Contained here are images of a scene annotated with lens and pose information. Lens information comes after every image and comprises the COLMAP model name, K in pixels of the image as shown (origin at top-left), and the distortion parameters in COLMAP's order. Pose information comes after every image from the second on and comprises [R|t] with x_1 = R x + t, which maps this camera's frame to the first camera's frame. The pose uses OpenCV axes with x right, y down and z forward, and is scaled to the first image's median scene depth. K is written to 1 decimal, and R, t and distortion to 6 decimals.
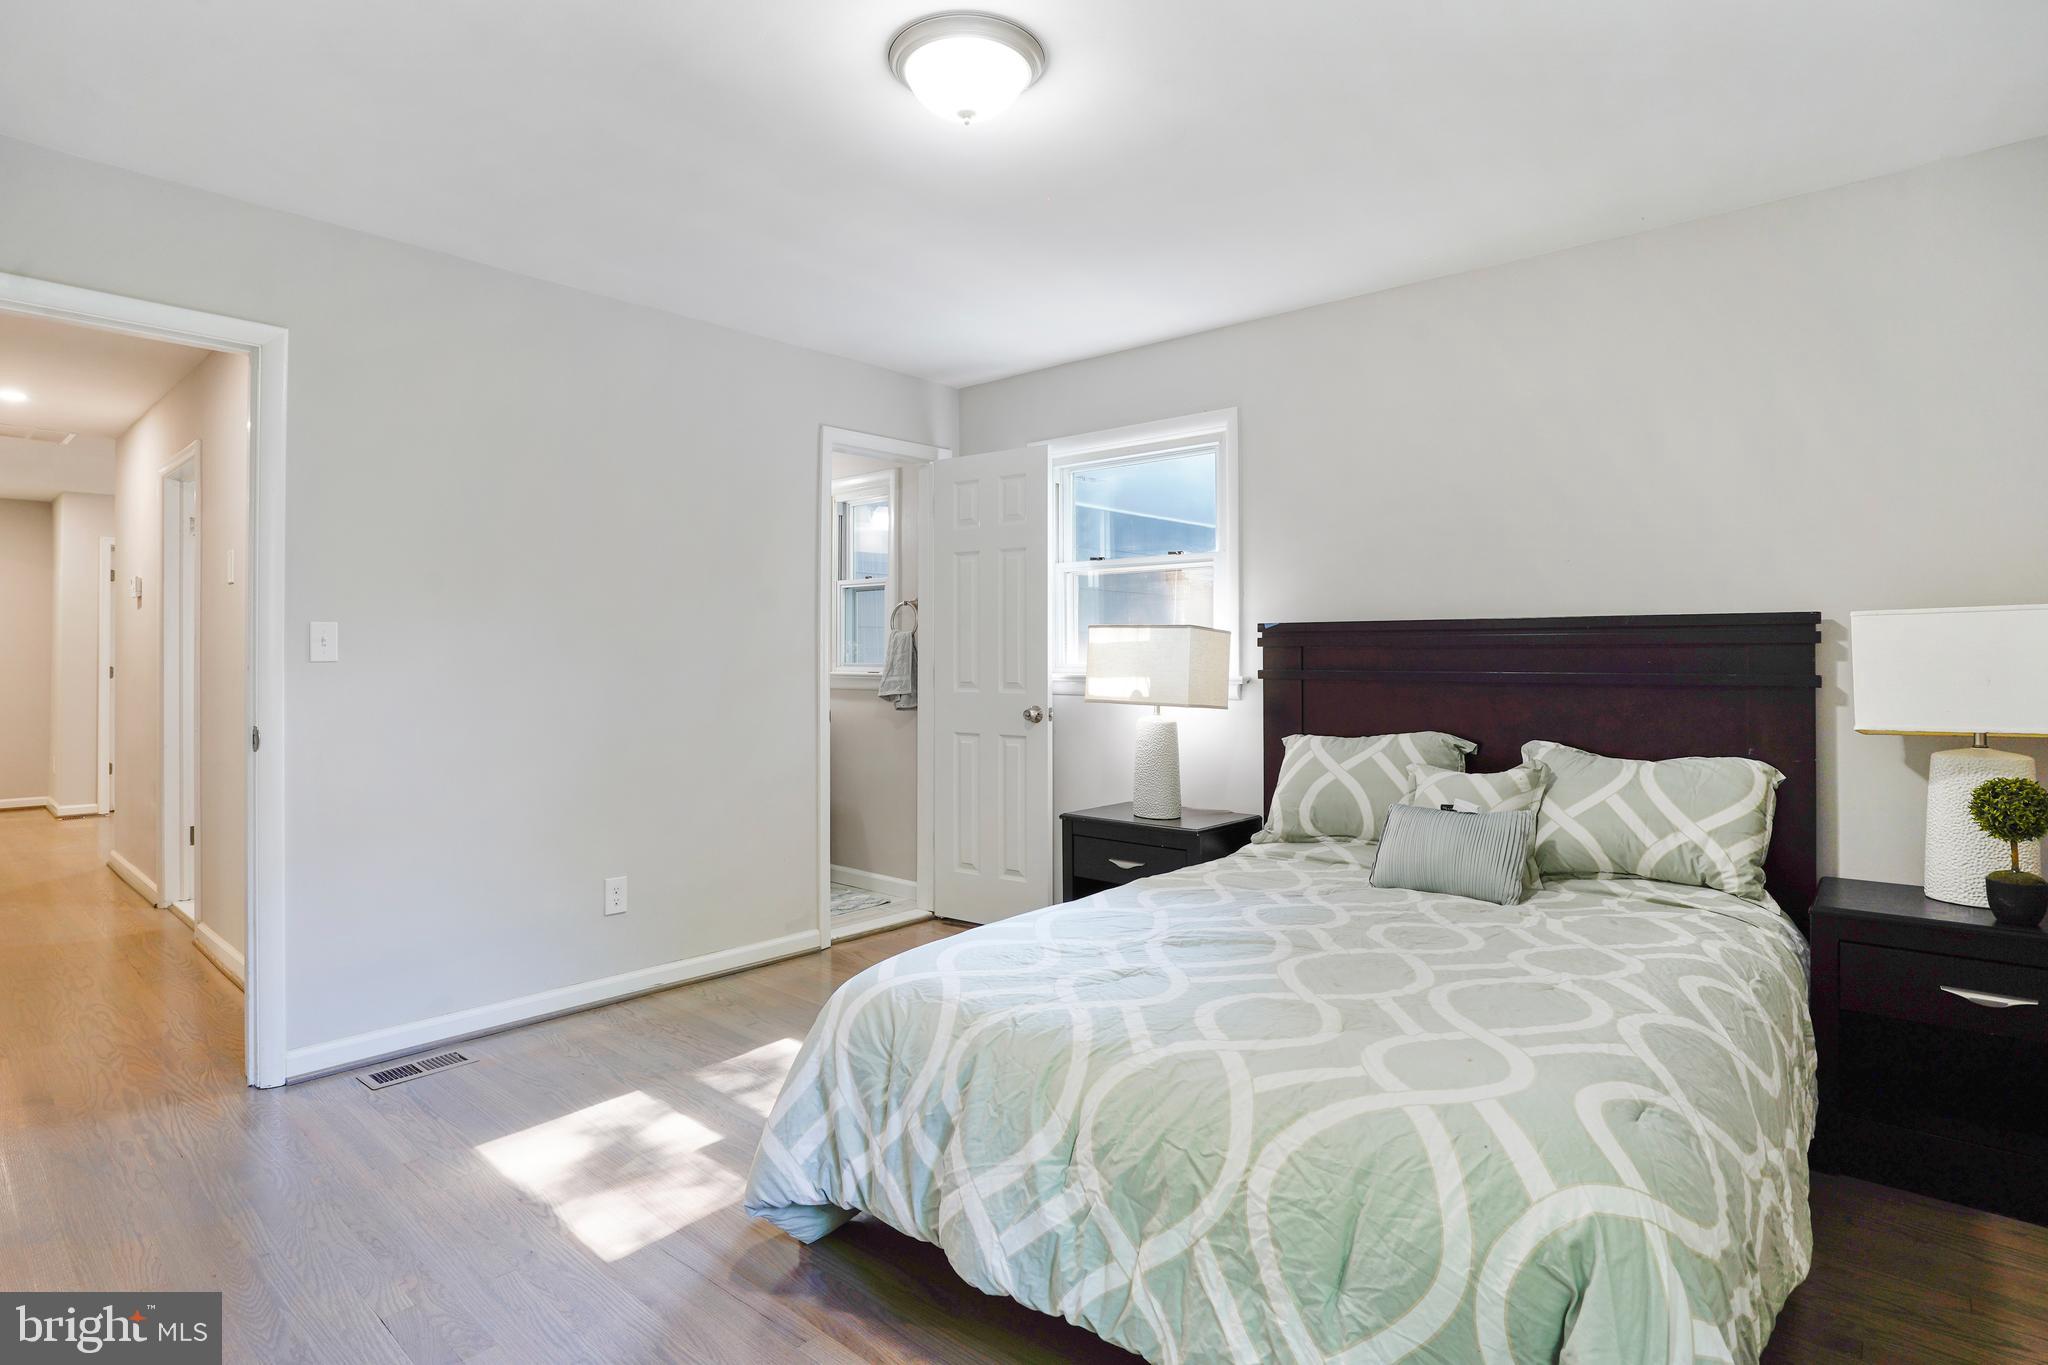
lens RADIAL K [[1054.2, 0, 1025.7], [0, 1054.2, 667.1], [0, 0, 1]] dist [-0.017277, 0.000725]
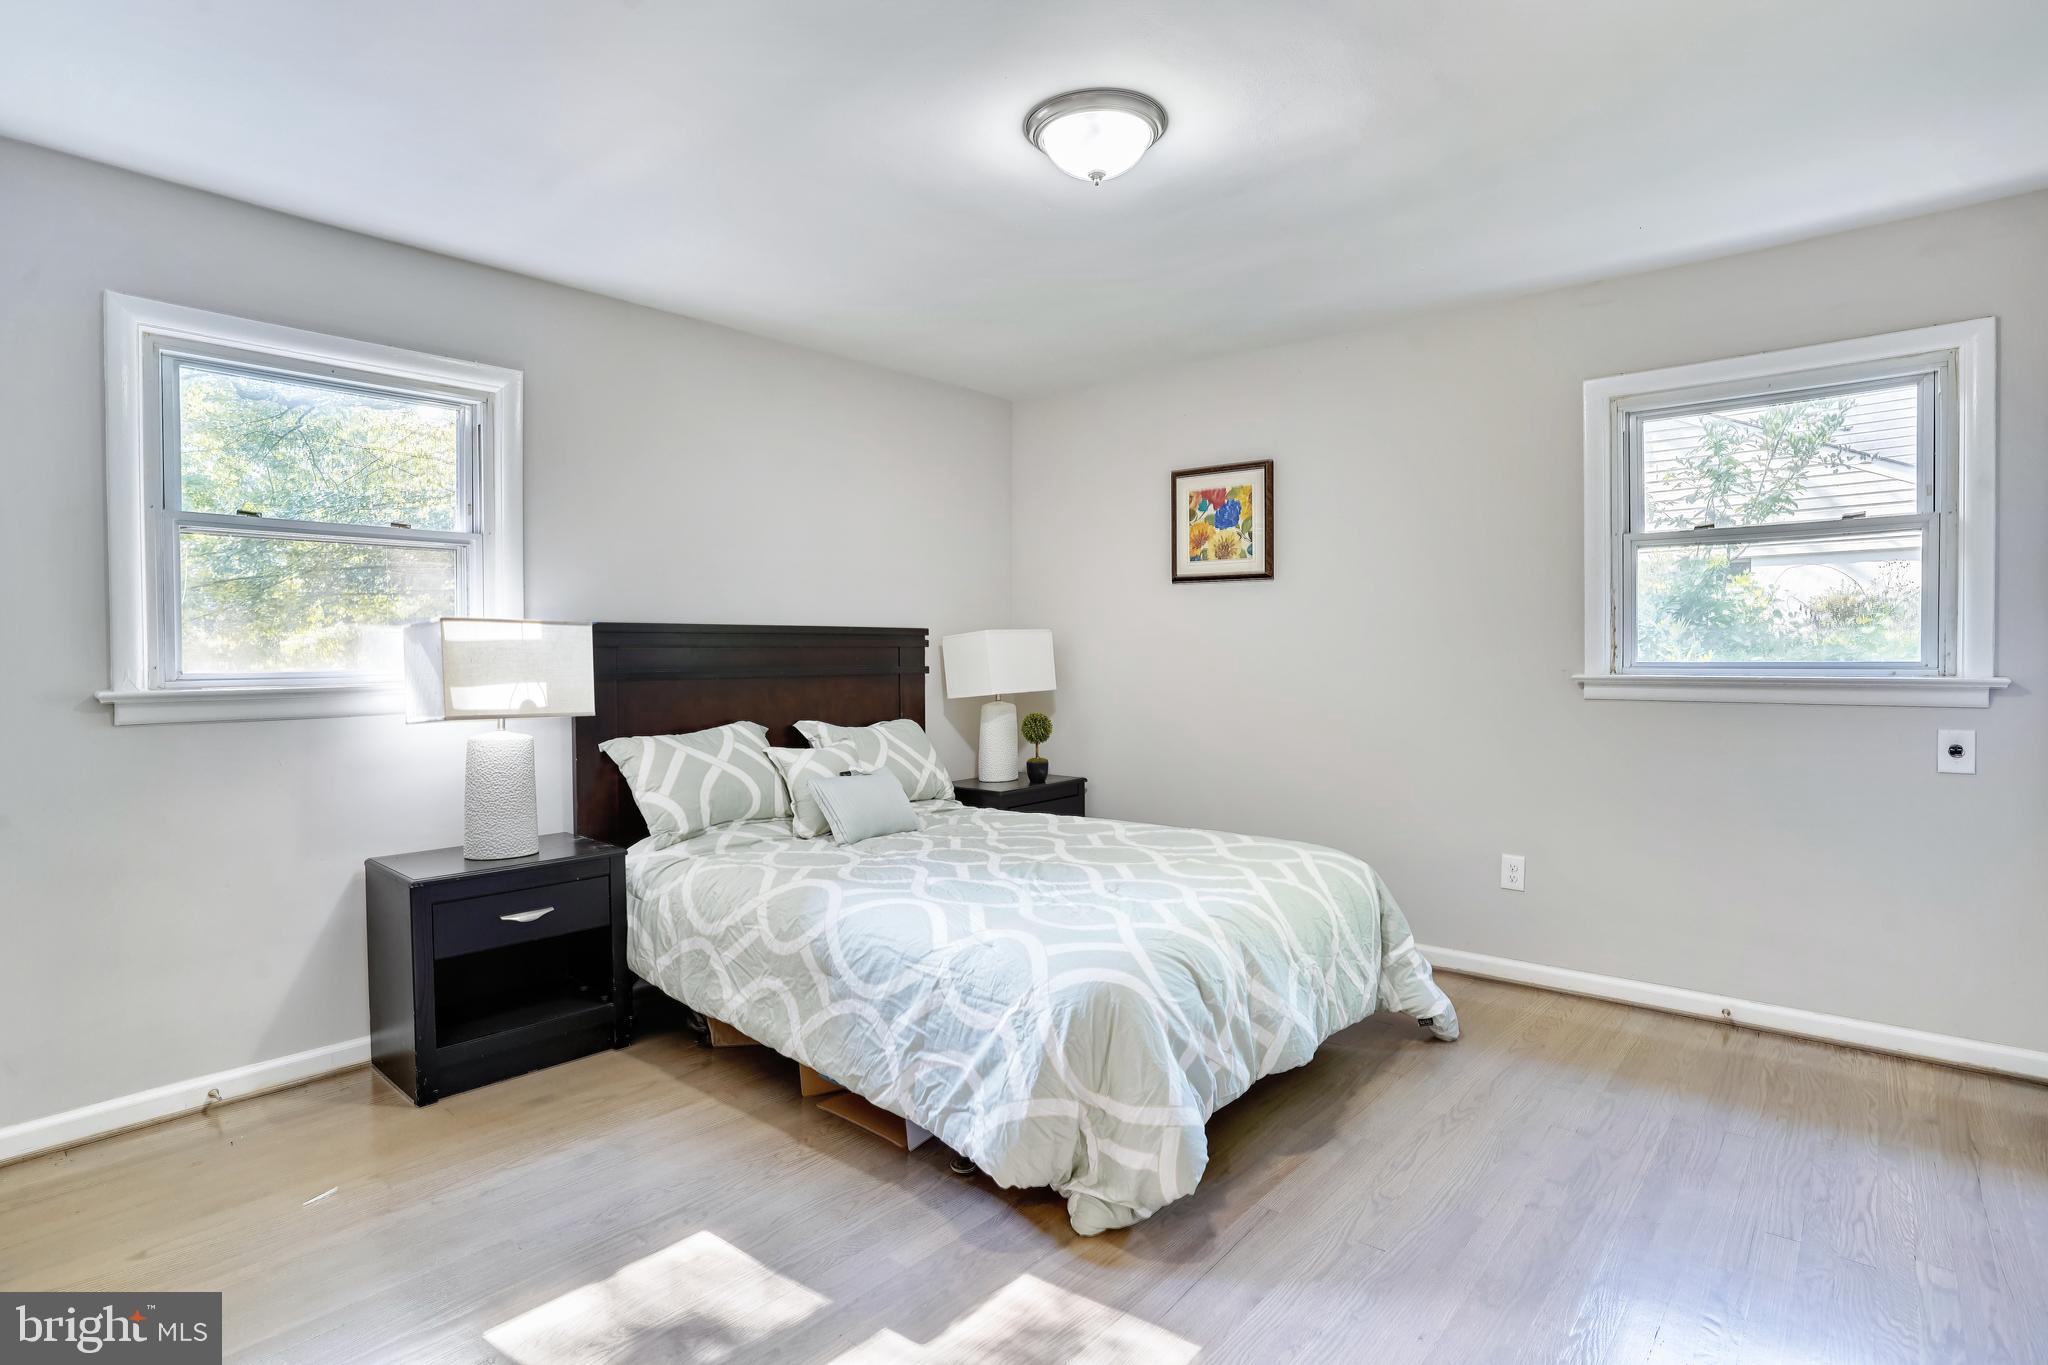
lens RADIAL K [[1054.2, 0, 1025.7], [0, 1054.2, 667.1], [0, 0, 1]] dist [-0.017277, 0.000725]
pose [[0.009665, -0.012845, 0.999871, -0.824209], [0.017434, 0.999768, 0.012675, -0.008258], [-0.999801, 0.017309, 0.009887, 0.720249]]
